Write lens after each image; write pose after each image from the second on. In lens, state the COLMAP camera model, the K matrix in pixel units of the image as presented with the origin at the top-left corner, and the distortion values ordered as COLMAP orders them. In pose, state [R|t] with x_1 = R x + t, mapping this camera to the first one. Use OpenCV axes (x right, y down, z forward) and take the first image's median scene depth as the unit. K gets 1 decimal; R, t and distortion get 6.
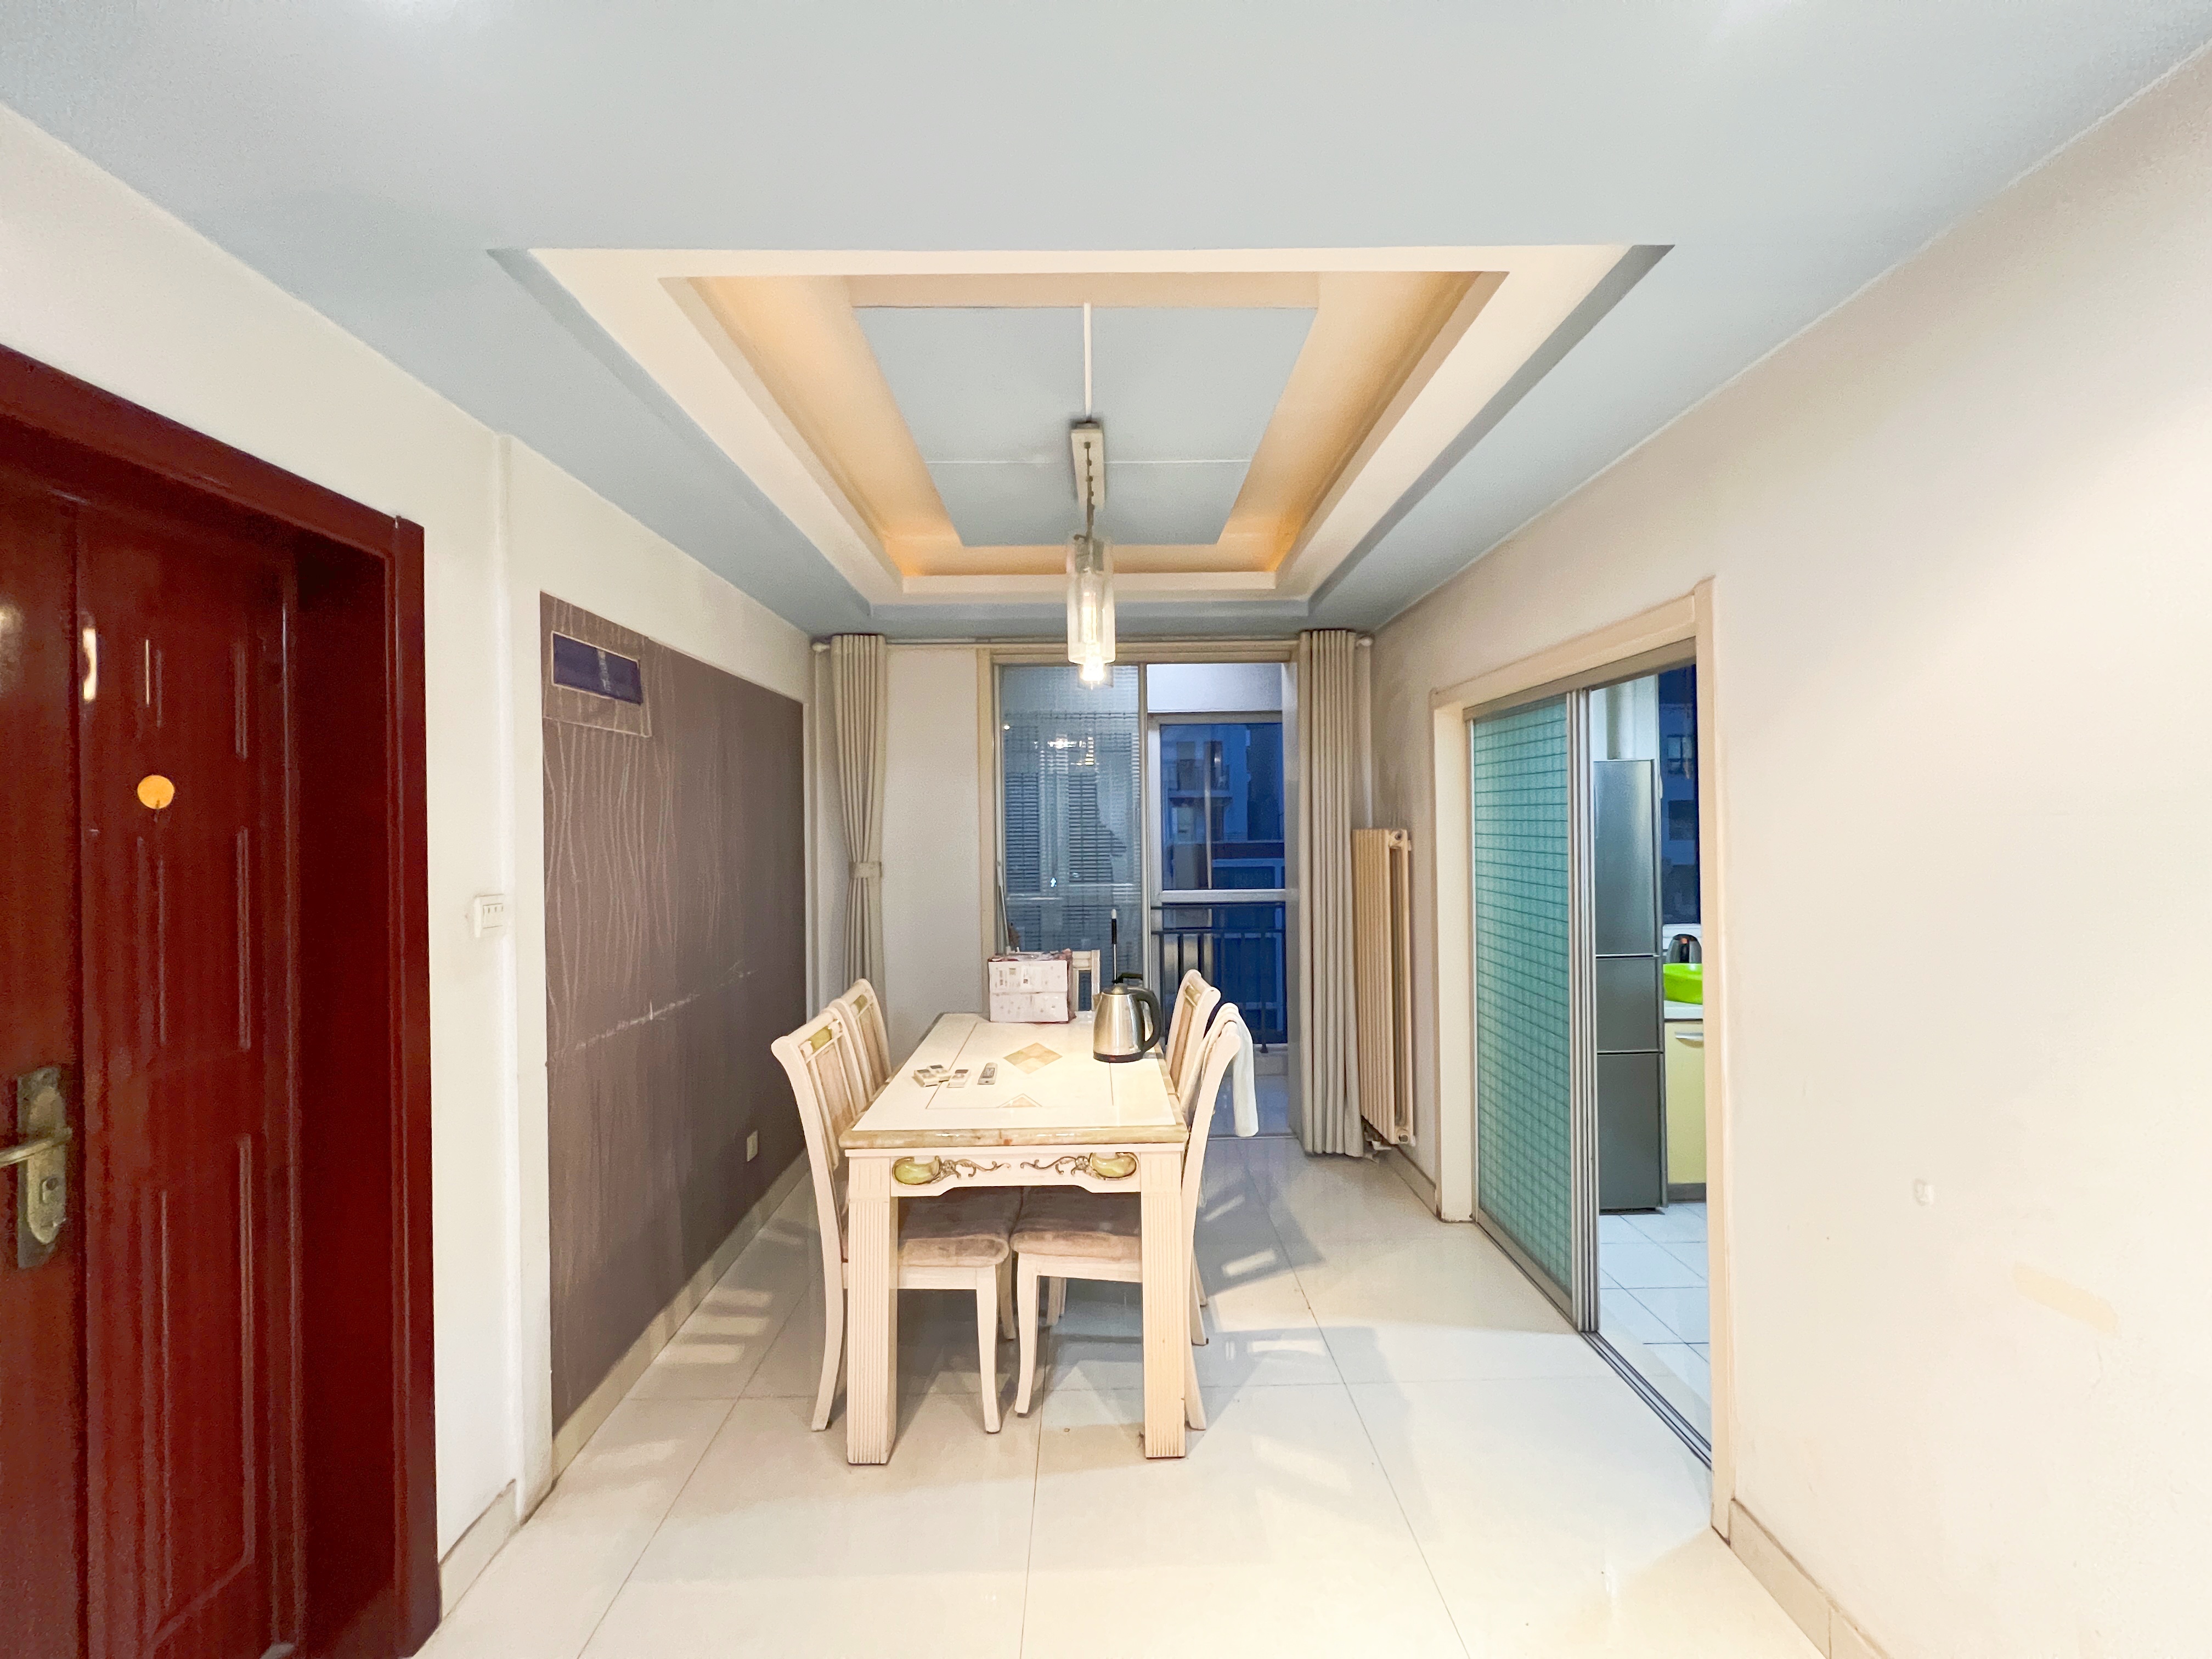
lens RADIAL K [[877.9, 0, 1106.0], [0, 877.9, 829.5], [0, 0, 1]] dist [0.000316, -0.000054]
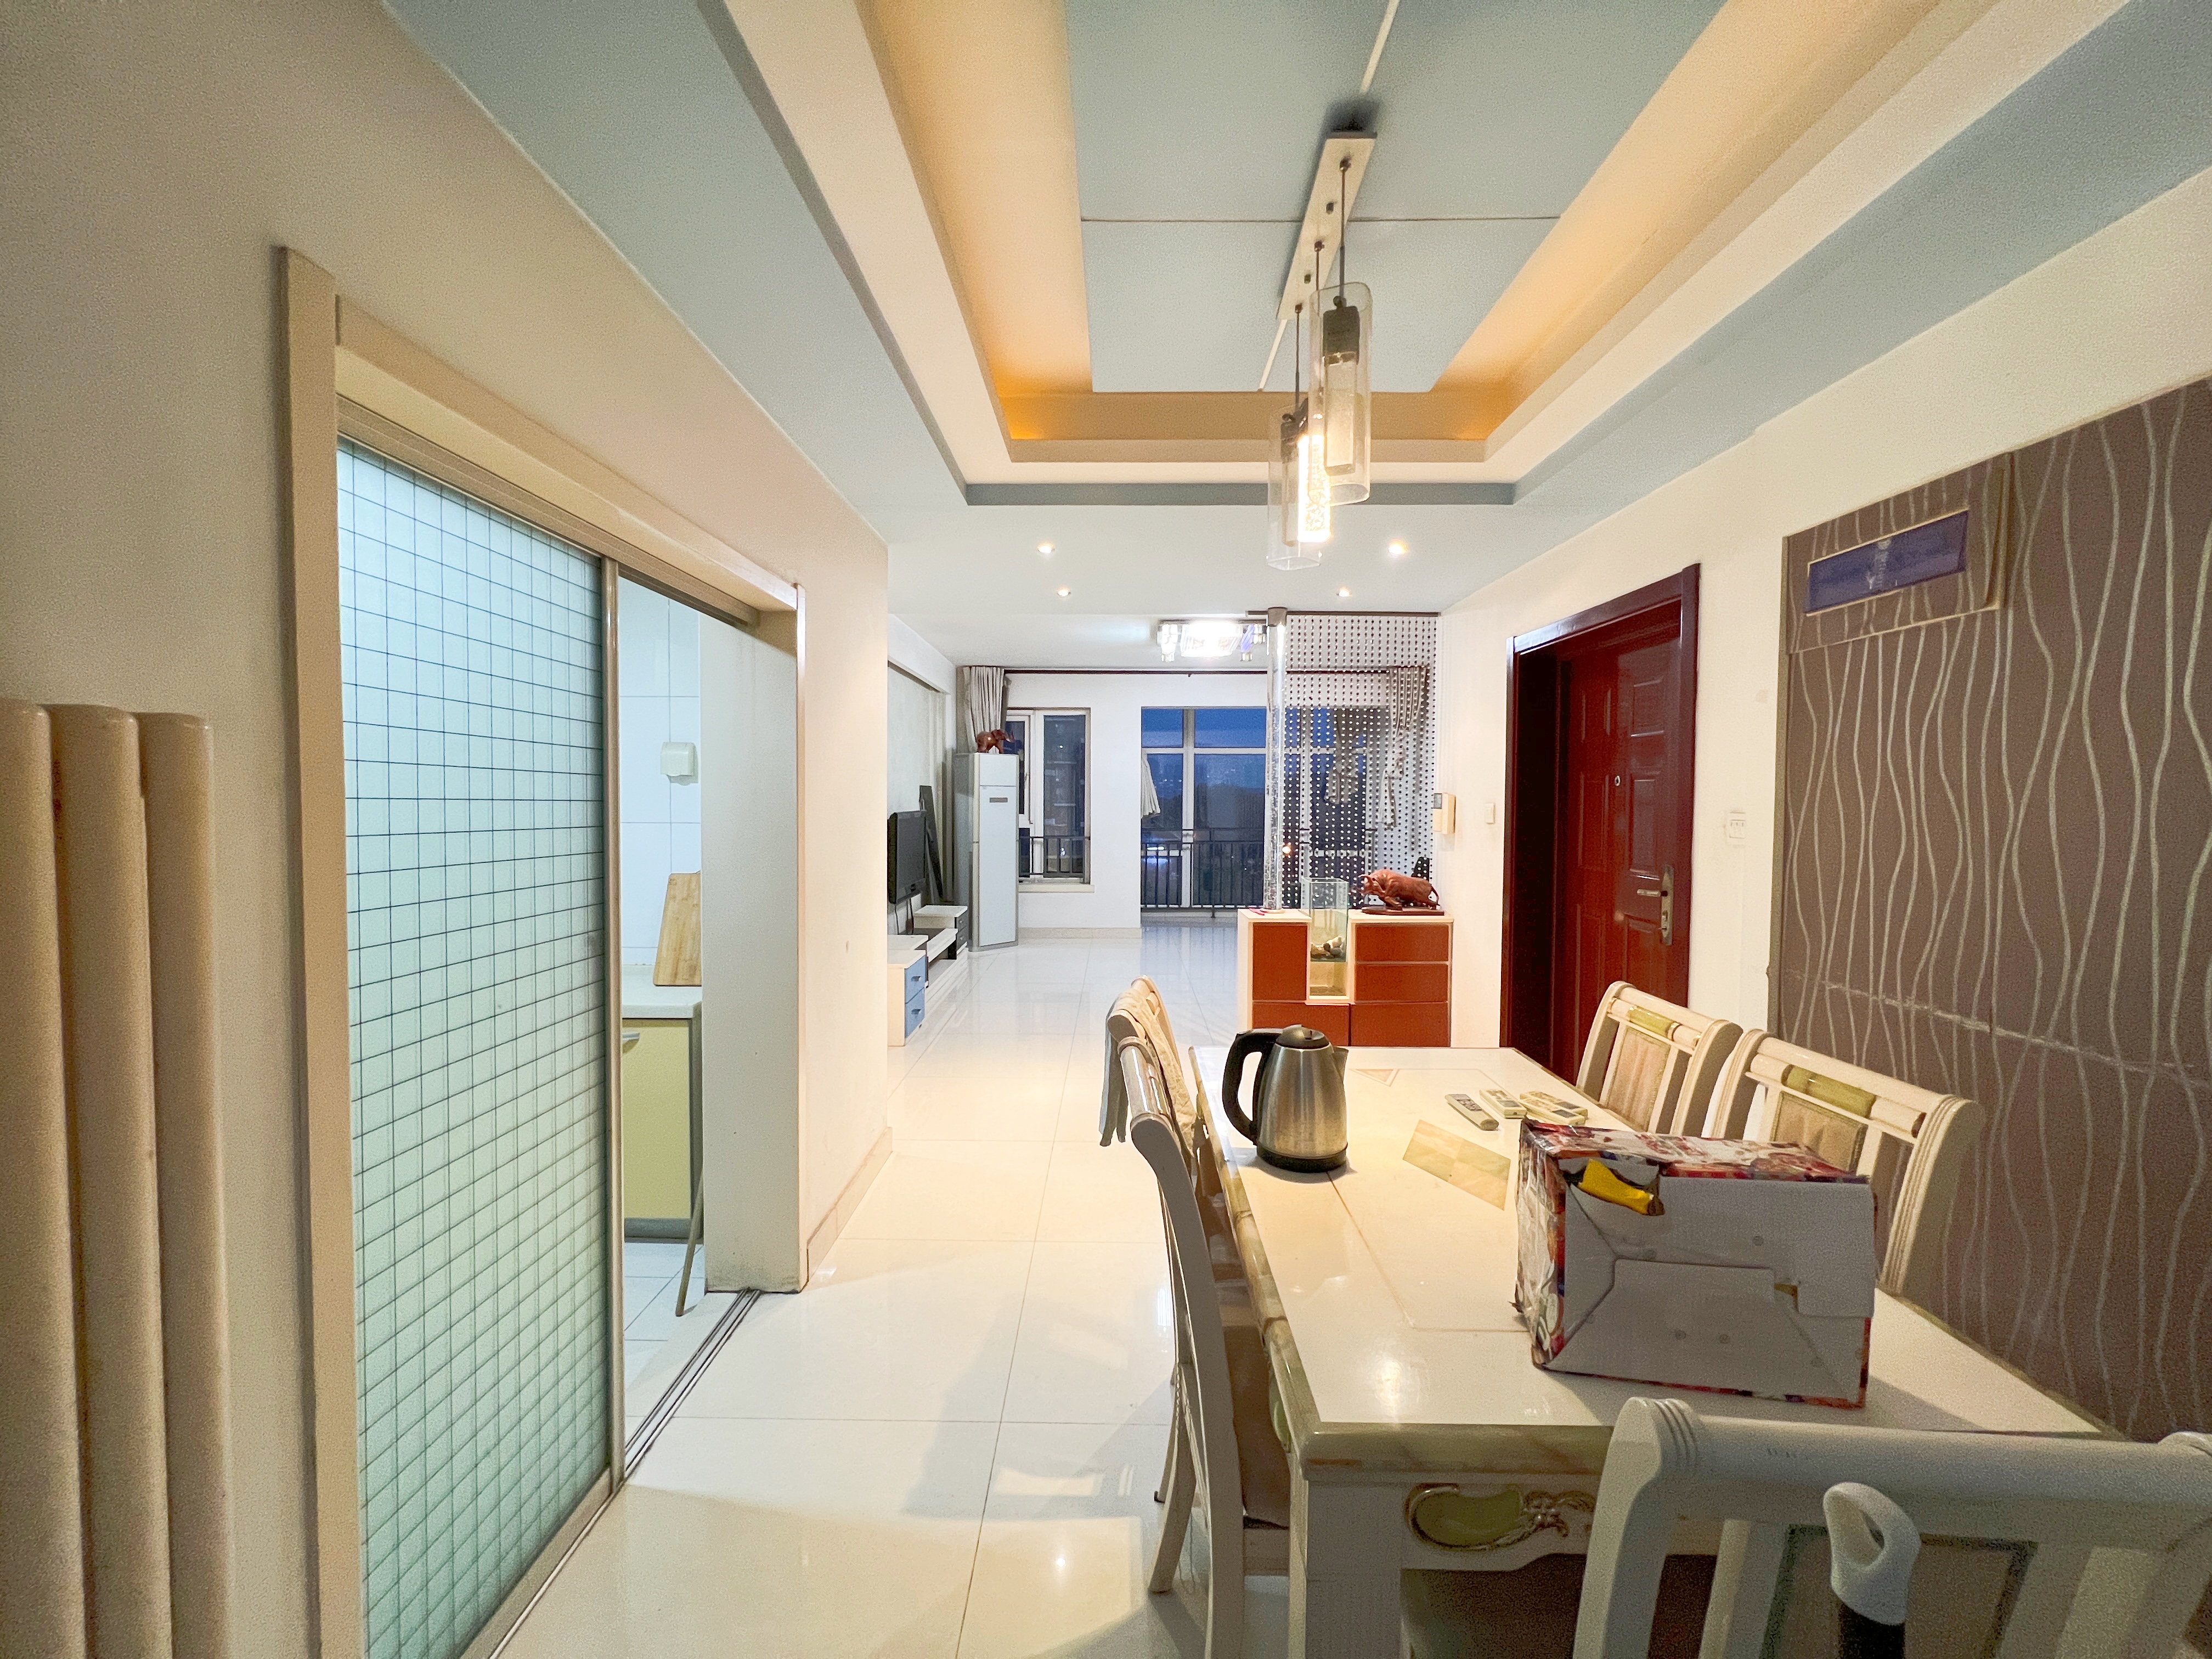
lens RADIAL K [[877.9, 0, 1106.0], [0, 877.9, 829.5], [0, 0, 1]] dist [0.000316, -0.000054]
pose [[-0.999421, 0.006961, 0.033305, 0.144732], [0.008218, 0.999253, 0.037770, 0.035682], [-0.033017, 0.038022, -0.998731, 1.893002]]
